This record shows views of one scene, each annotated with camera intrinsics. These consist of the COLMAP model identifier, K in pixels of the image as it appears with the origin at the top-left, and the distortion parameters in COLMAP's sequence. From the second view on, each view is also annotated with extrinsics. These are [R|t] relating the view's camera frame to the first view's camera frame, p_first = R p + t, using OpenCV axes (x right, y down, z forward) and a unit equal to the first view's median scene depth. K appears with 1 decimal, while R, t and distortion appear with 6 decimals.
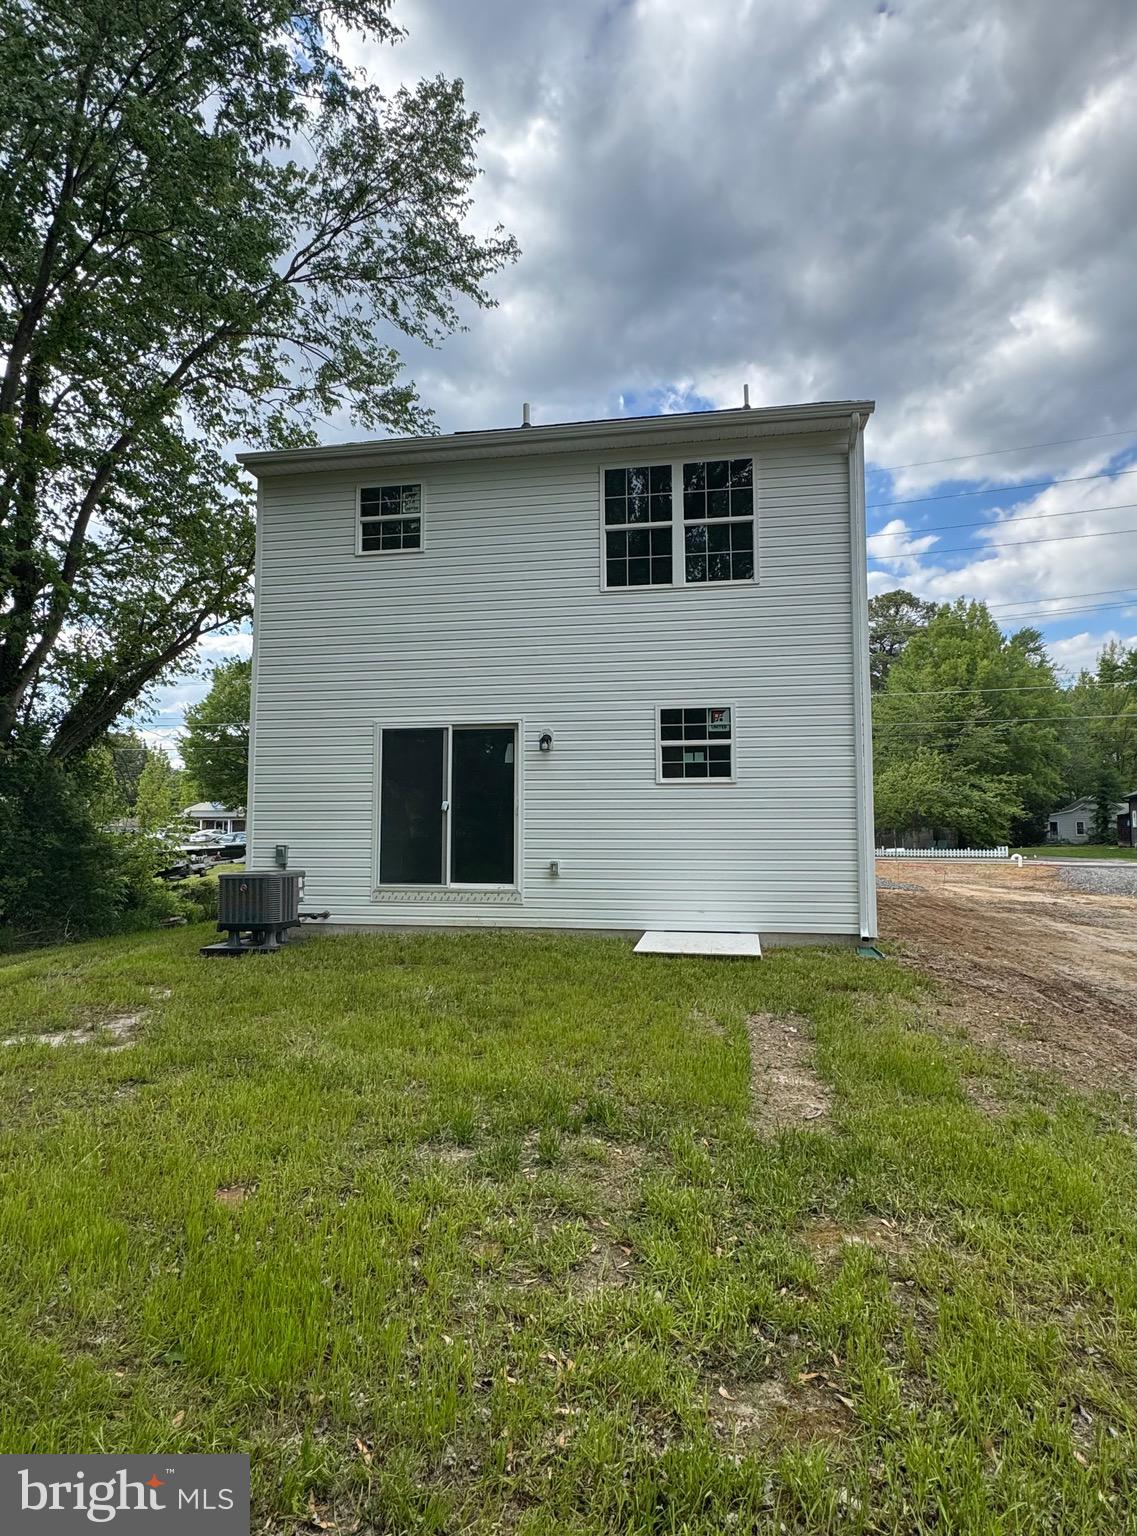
lens RADIAL K [[876.1, 0, 568.5], [0, 876.1, 768.0], [0, 0, 1]] dist [0.002865, 0.000254]
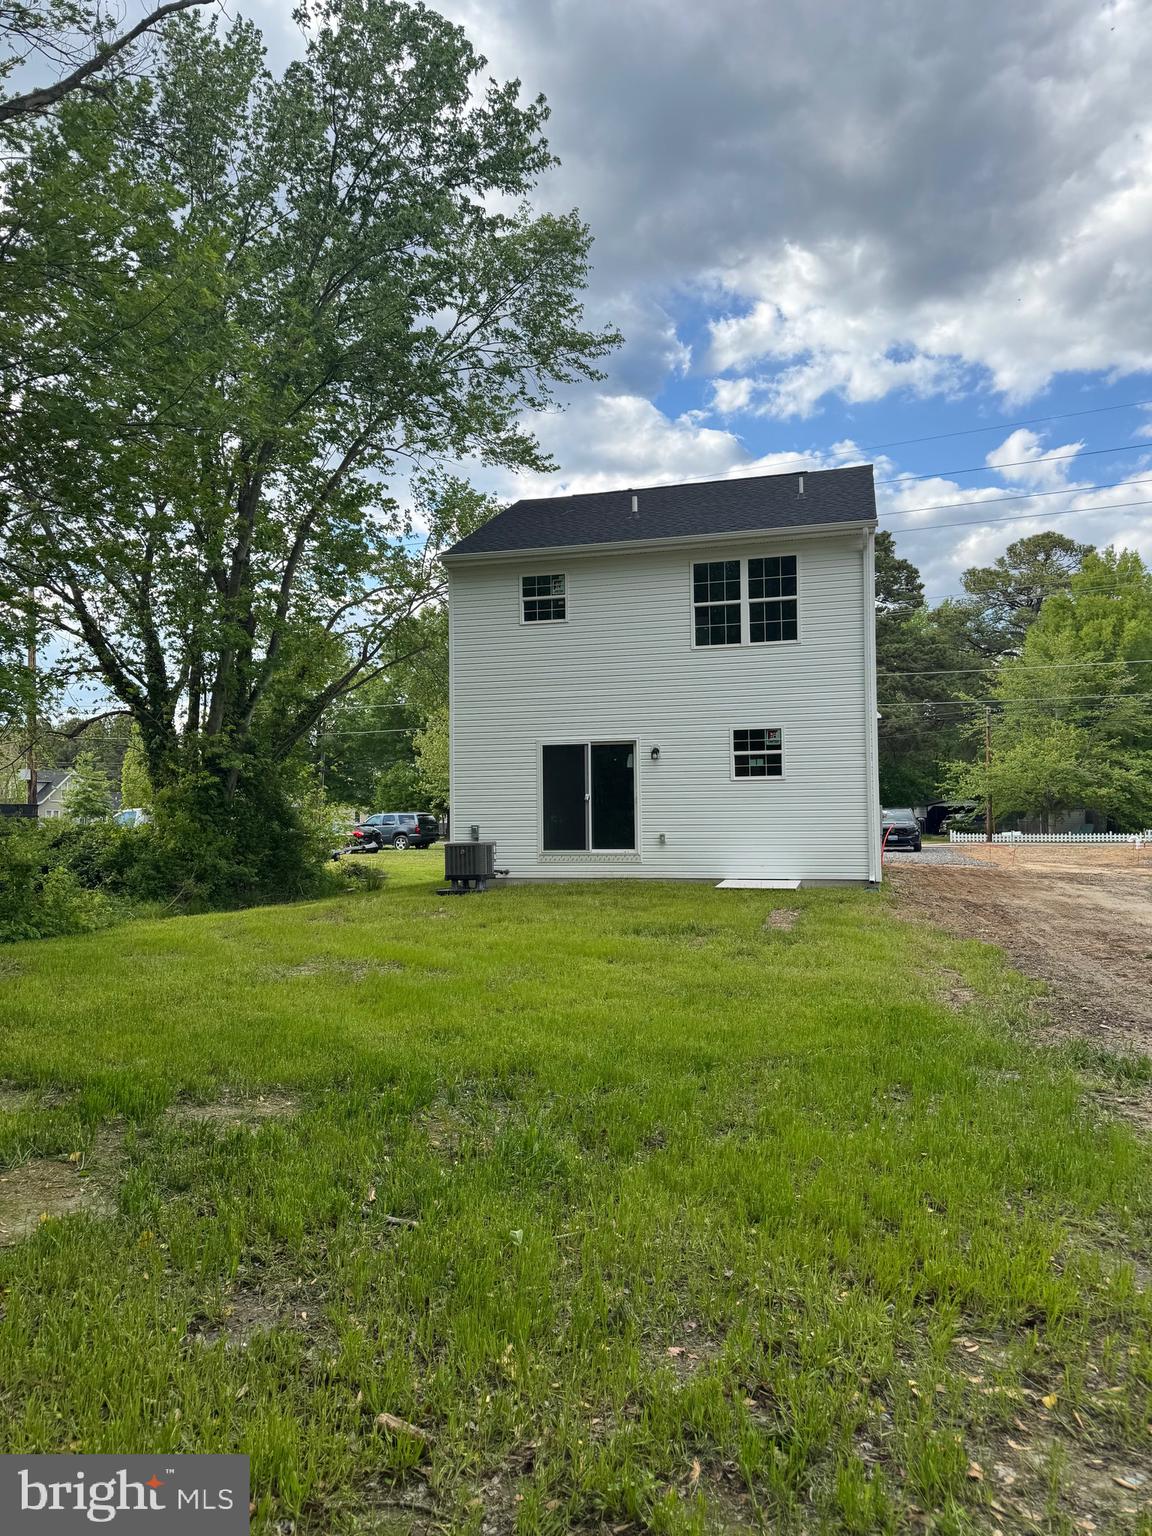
lens RADIAL K [[1046.0, 0, 576.0], [0, 1046.0, 768.0], [0, 0, 1]] dist [0.161305, -0.223751]
pose [[0.996667, -0.015730, -0.080043, -0.018097], [0.017573, 0.999595, 0.022376, -0.045765], [0.079659, -0.023708, 0.996540, -0.760512]]
